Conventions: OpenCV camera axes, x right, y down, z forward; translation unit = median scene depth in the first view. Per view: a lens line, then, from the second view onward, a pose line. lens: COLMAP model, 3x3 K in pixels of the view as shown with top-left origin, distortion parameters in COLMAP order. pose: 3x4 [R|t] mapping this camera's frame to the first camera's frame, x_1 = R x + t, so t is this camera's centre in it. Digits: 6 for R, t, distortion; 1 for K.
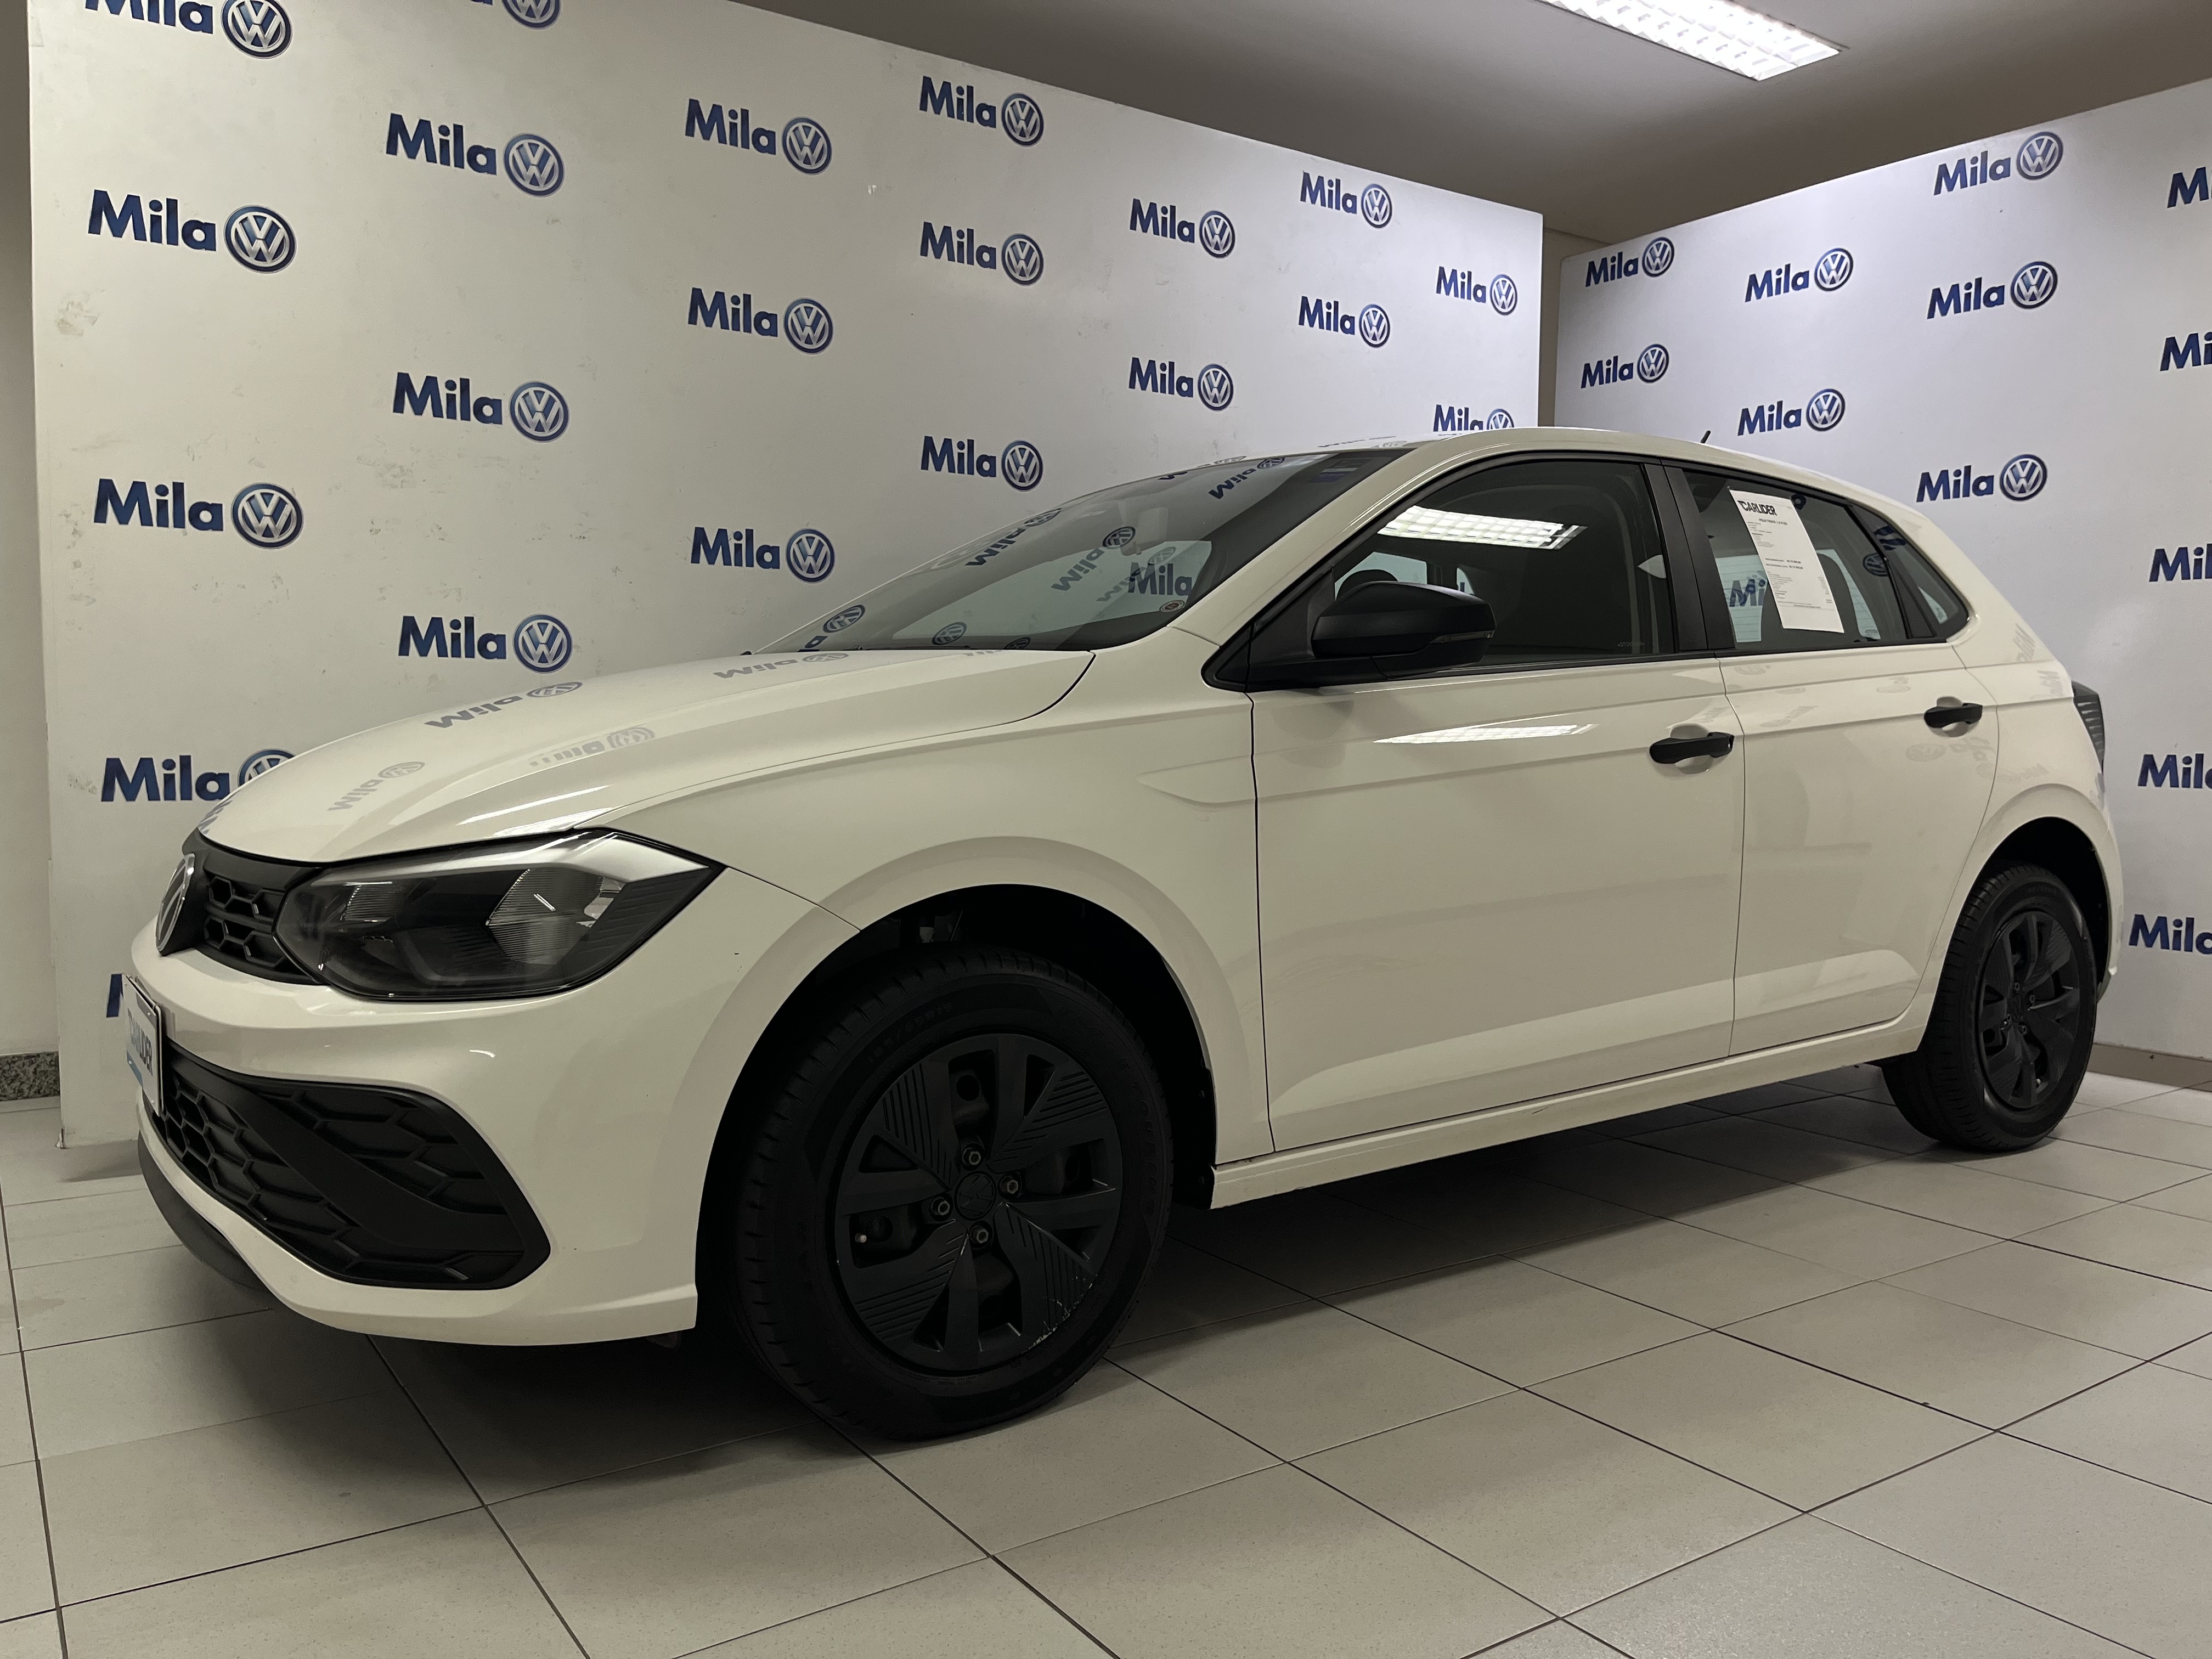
lens RADIAL K [[1686.9, 0, 1090.2], [0, 1686.9, 844.9], [0, 0, 1]] dist [0.053789, -0.065520]
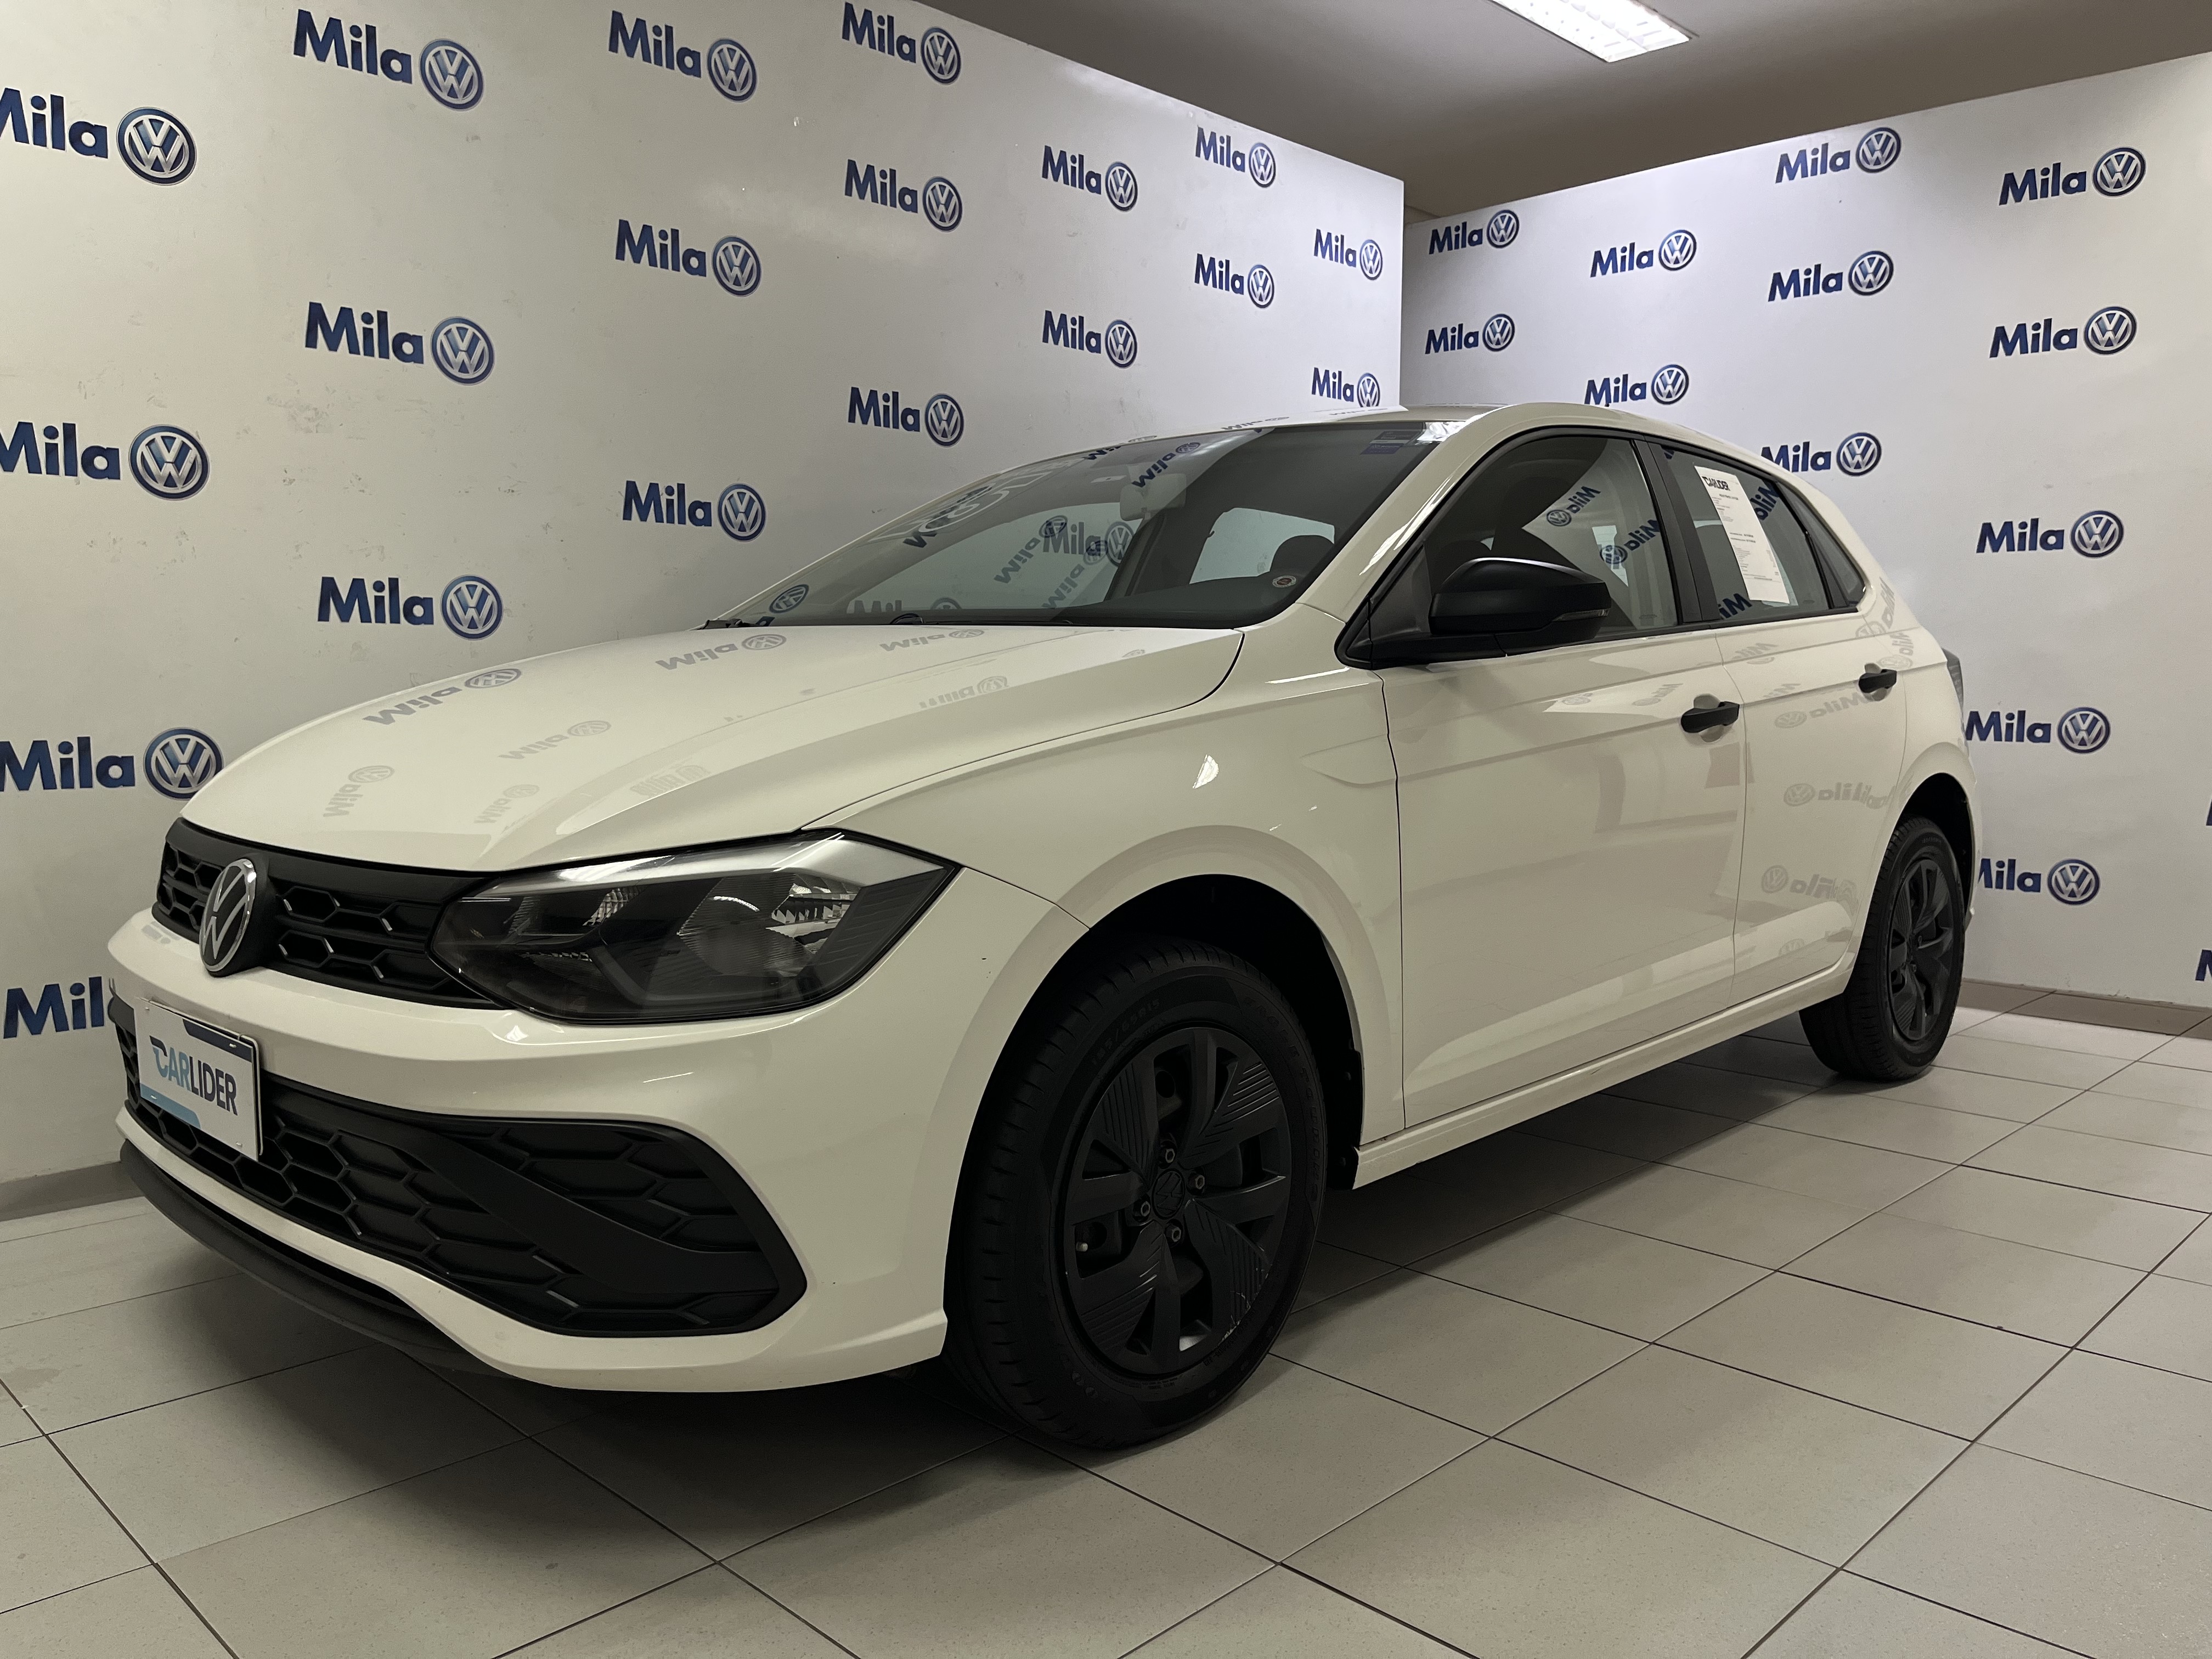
lens RADIAL K [[1686.9, 0, 1180.3], [0, 1686.9, 857.3], [0, 0, 1]] dist [0.053789, -0.065520]
pose [[0.981948, -0.023920, 0.187634, -0.129967], [0.017418, 0.999192, 0.036225, -0.011449], [-0.188349, -0.032303, 0.981571, 0.027491]]
